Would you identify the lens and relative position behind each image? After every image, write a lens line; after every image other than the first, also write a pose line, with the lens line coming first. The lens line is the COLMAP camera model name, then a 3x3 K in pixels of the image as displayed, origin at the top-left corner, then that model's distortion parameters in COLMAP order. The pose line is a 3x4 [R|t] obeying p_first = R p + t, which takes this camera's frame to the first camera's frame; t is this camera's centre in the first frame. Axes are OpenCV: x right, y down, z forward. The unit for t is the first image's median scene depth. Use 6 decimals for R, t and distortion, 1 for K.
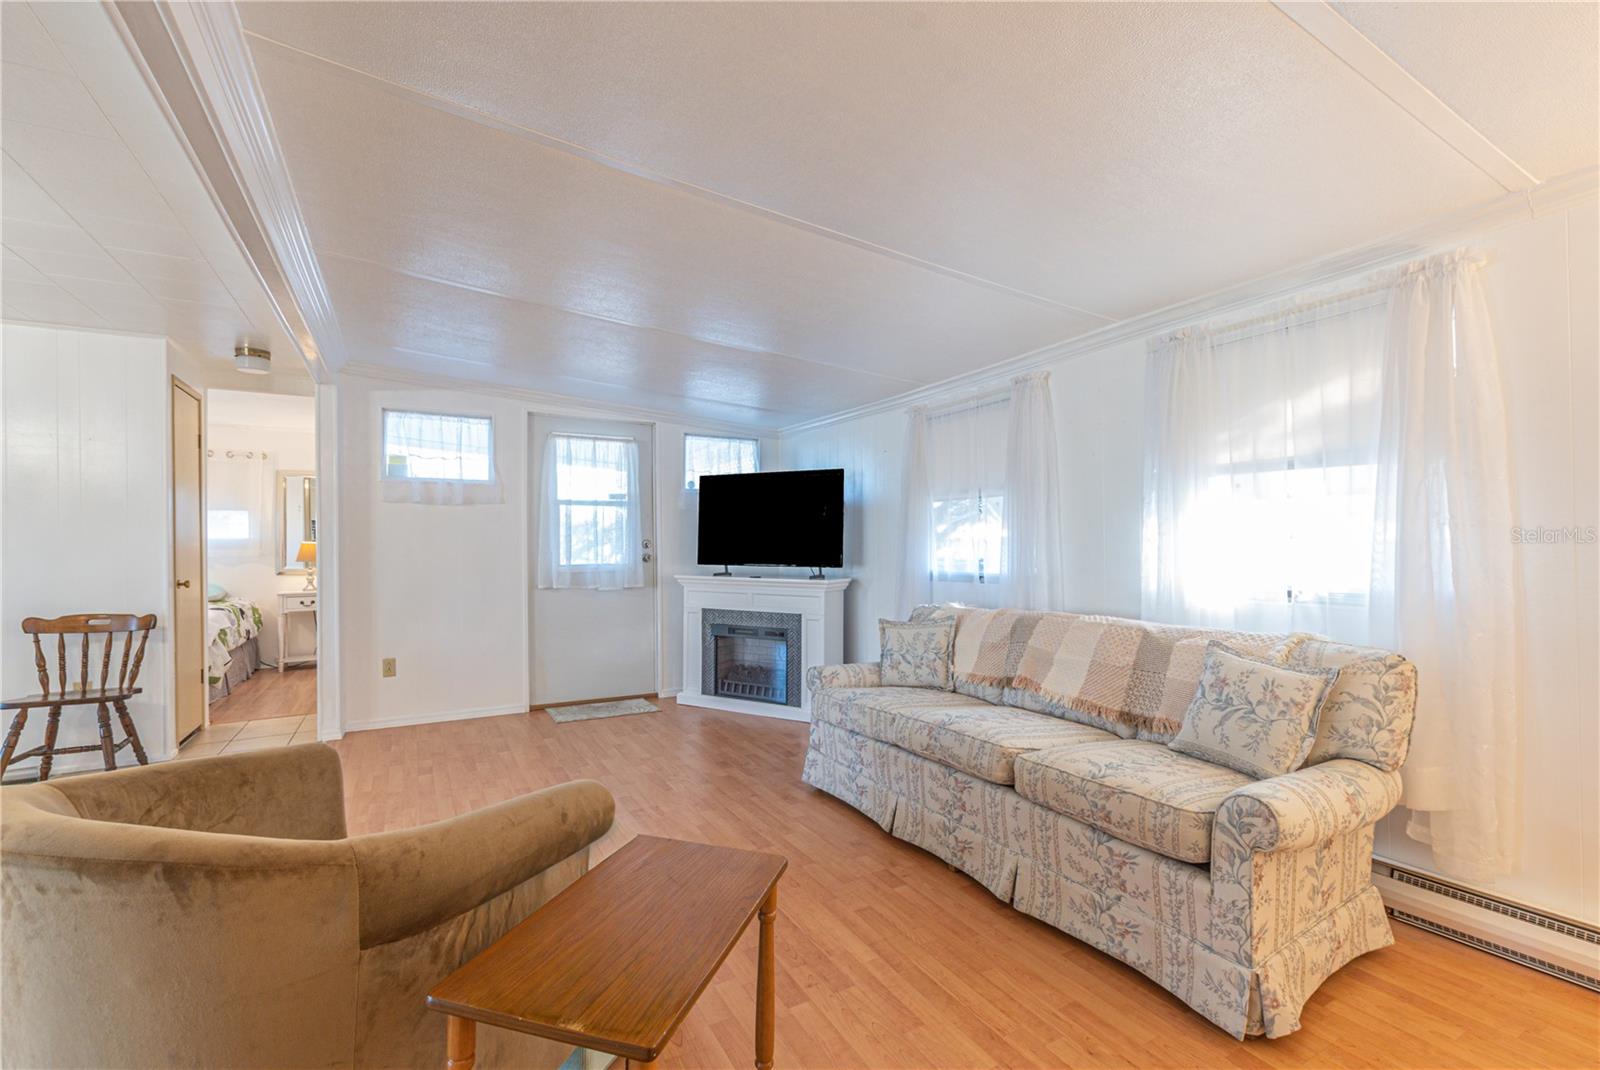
lens RADIAL K [[697.0, 0, 798.0], [0, 697.0, 539.6], [0, 0, 1]] dist [0.003597, 0.000021]
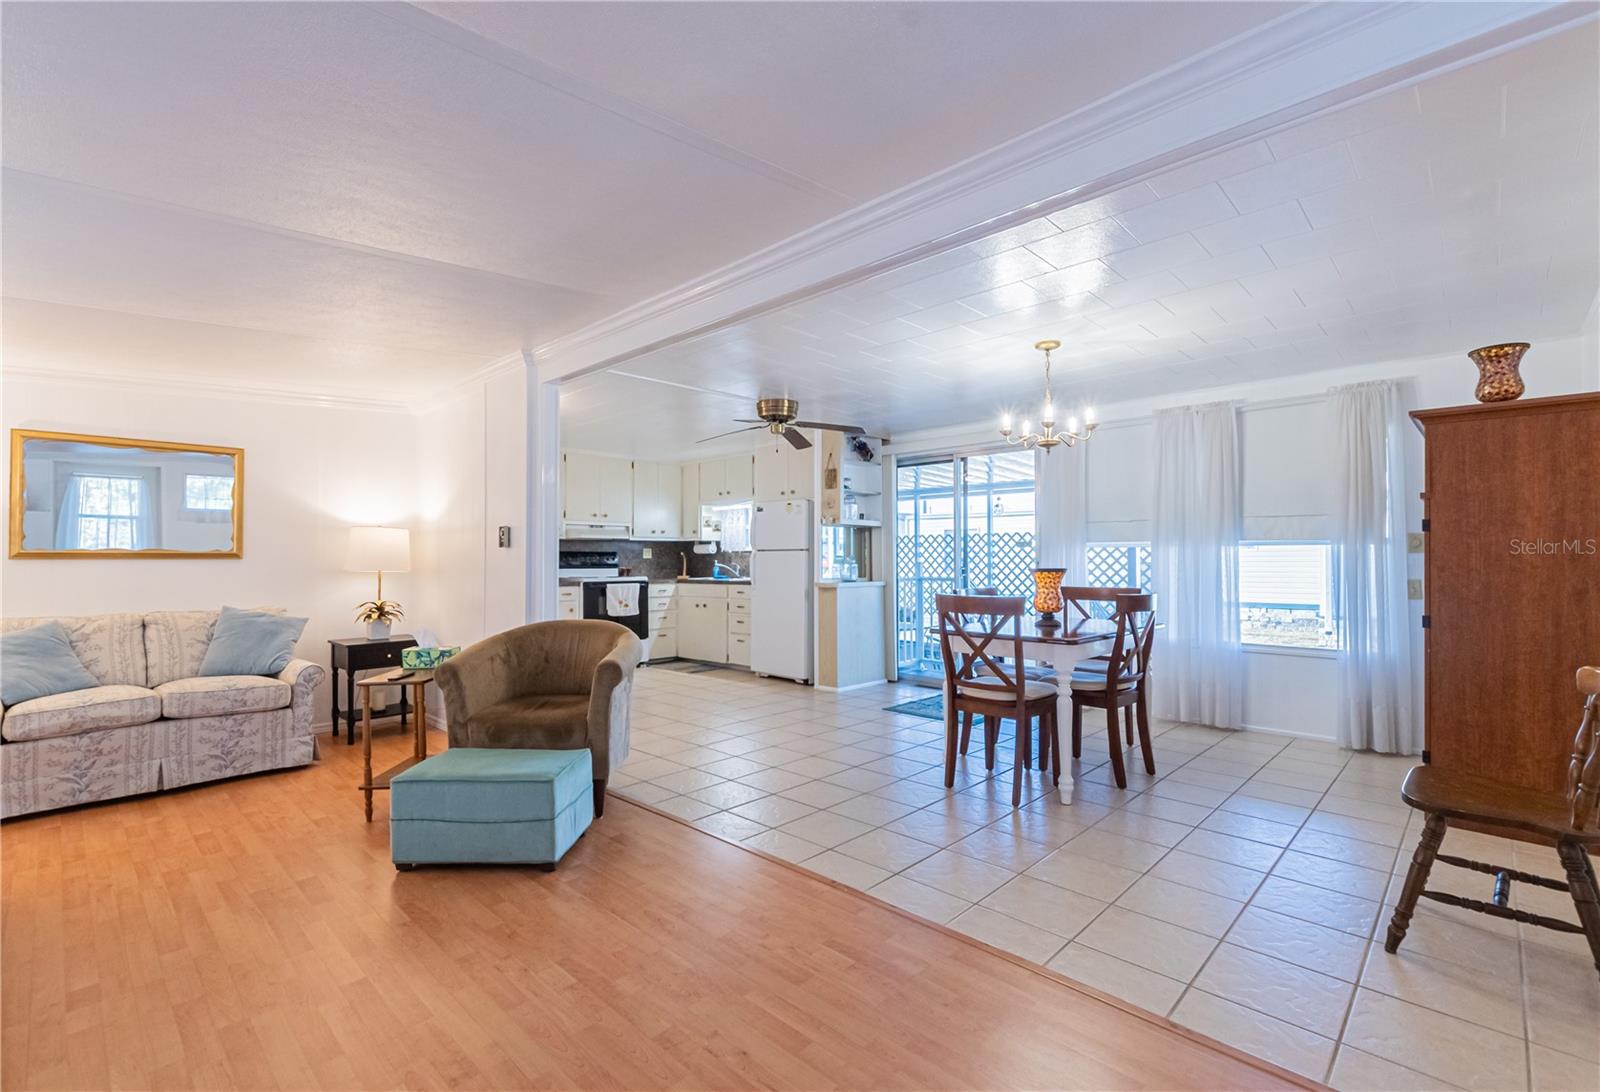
lens RADIAL K [[712.0, 0, 776.6], [0, 712.0, 549.1], [0, 0, 1]] dist [0.001573, -0.001331]
pose [[-0.961371, 0.009800, -0.275080, -0.234646], [0.014490, 0.999782, -0.015020, 0.009939], [0.274873, -0.018425, -0.961304, 1.181447]]
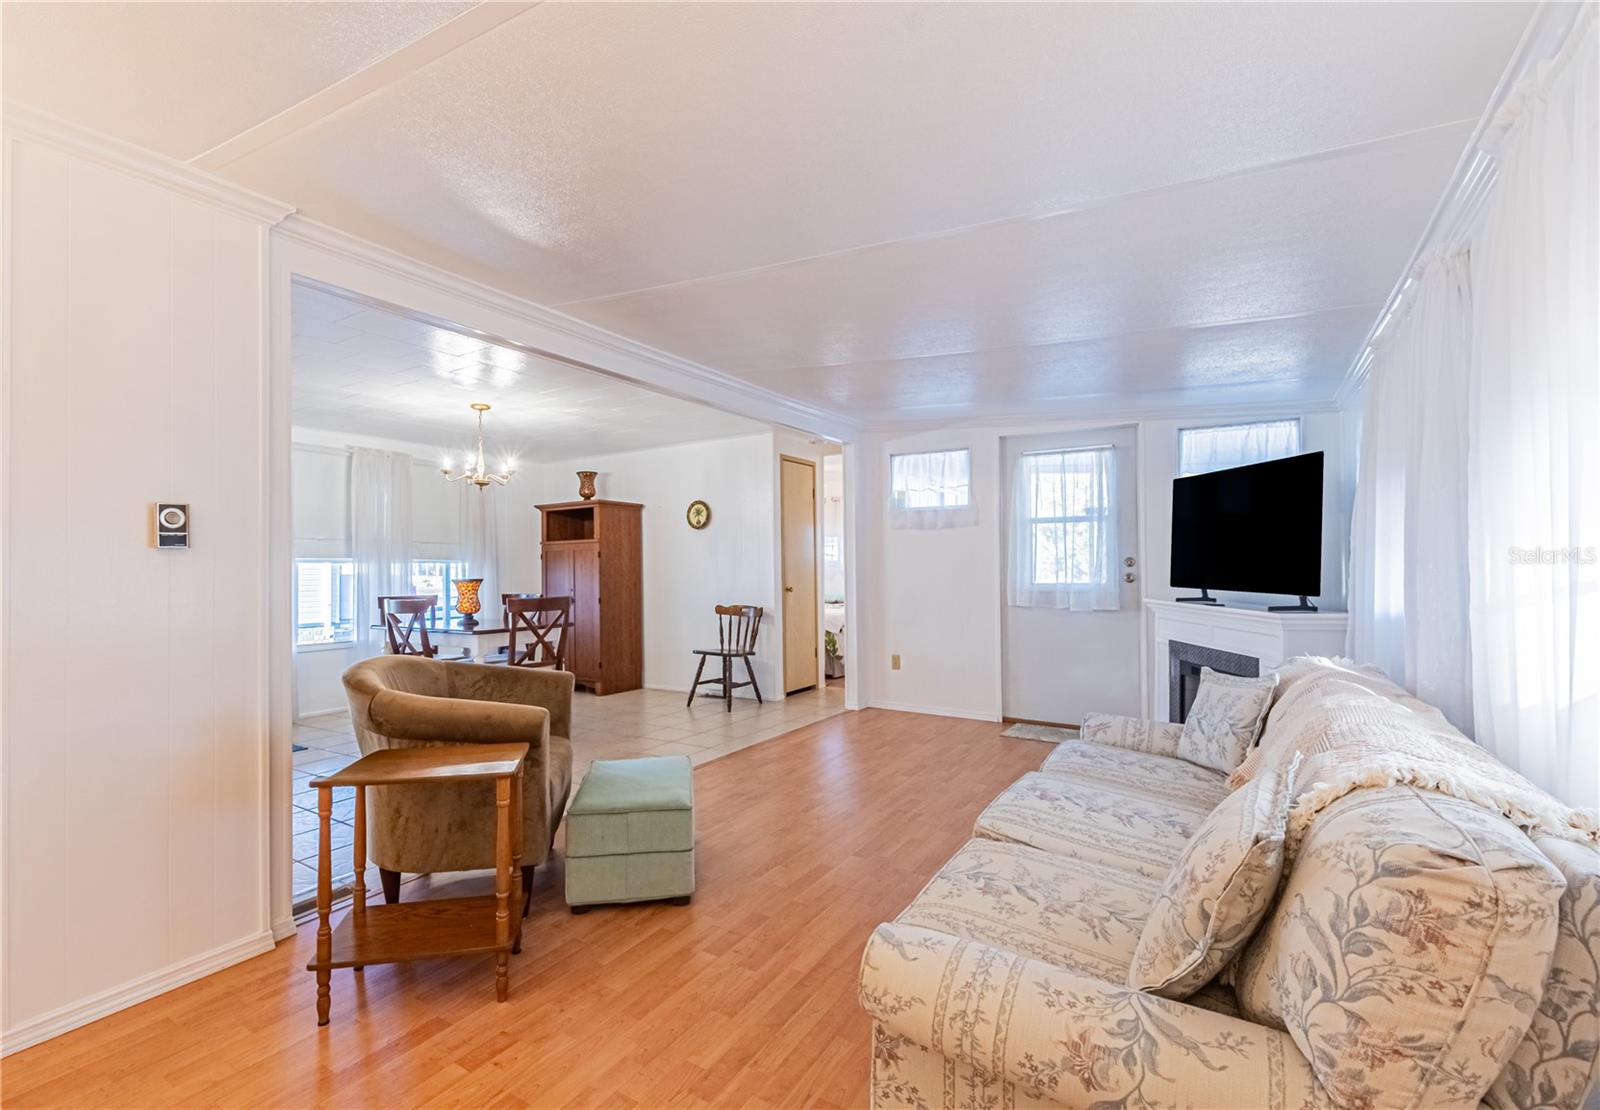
lens RADIAL K [[724.1, 0, 777.1], [0, 724.1, 559.9], [0, 0, 1]] dist [0.002010, -0.000190]
pose [[0.468997, -0.004421, -0.883189, 0.503207], [0.009726, 0.999953, 0.000158, -0.001392], [0.883146, -0.008664, 0.469018, 0.231907]]
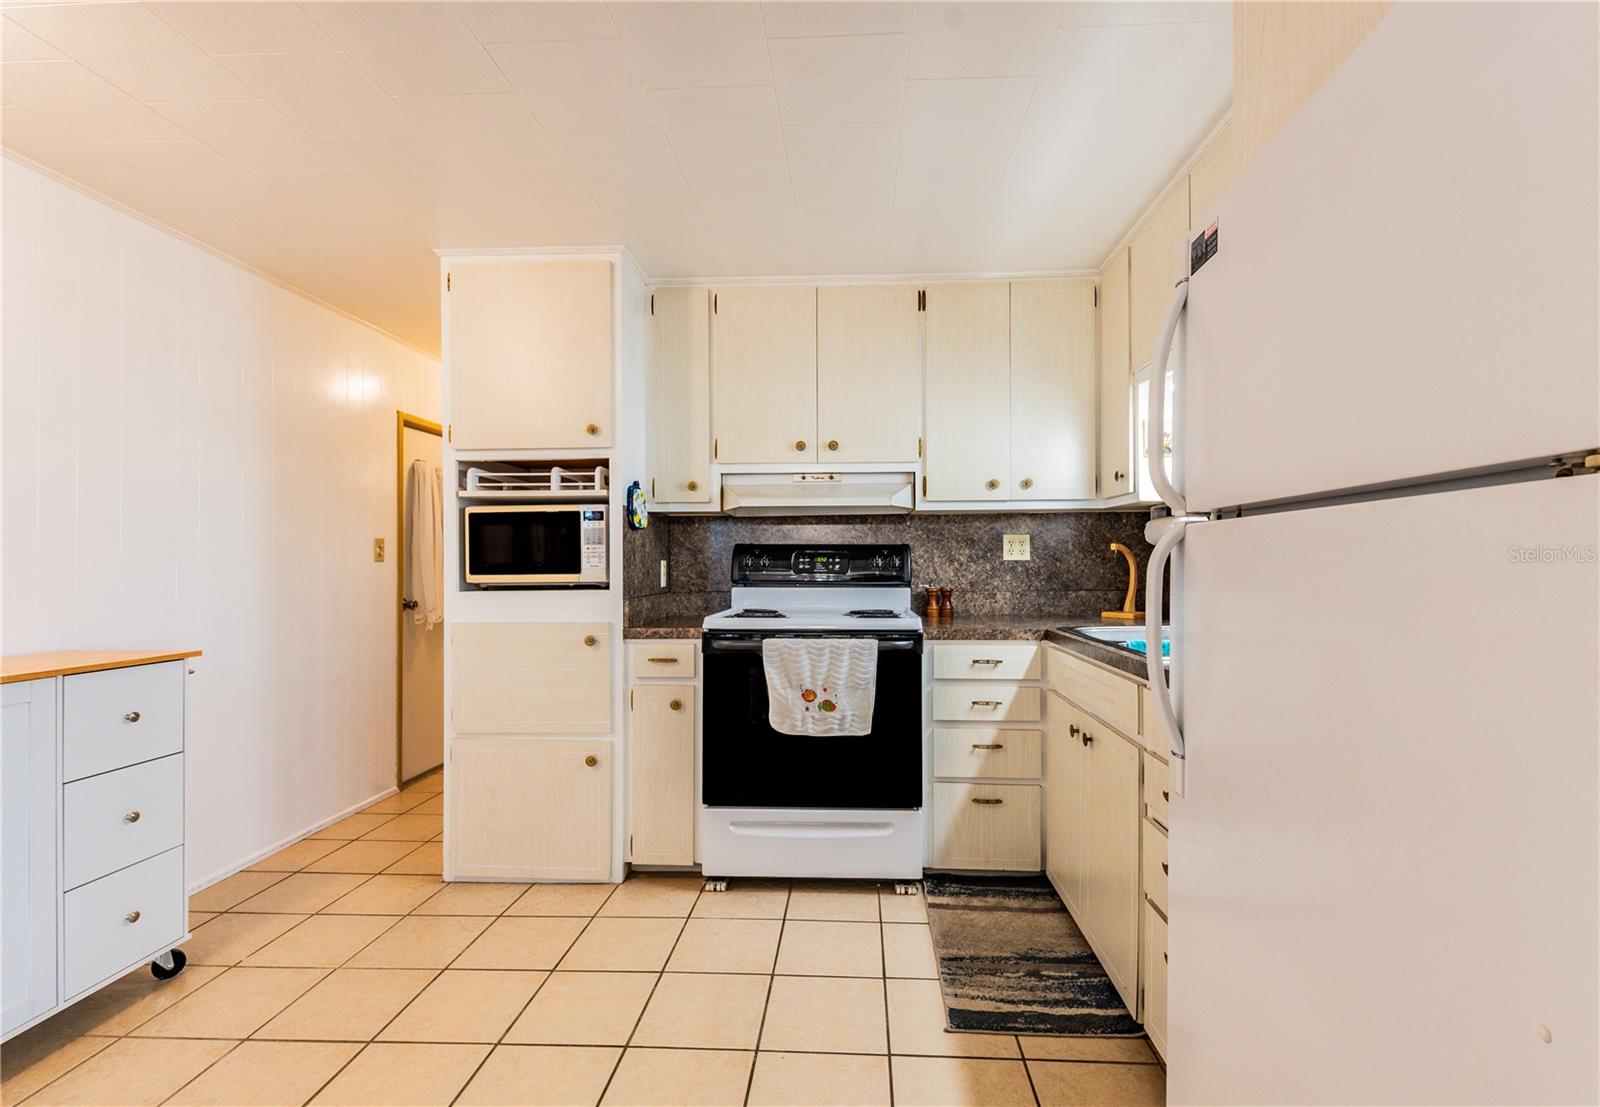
lens RADIAL K [[721.2, 0, 825.8], [0, 721.2, 557.0], [0, 0, 1]] dist [0.003220, 0.000141]
pose [[-0.851349, 0.016192, 0.524350, -0.686199], [0.010284, 0.999847, -0.014178, 0.004998], [-0.524499, -0.006678, -0.851385, -0.172078]]
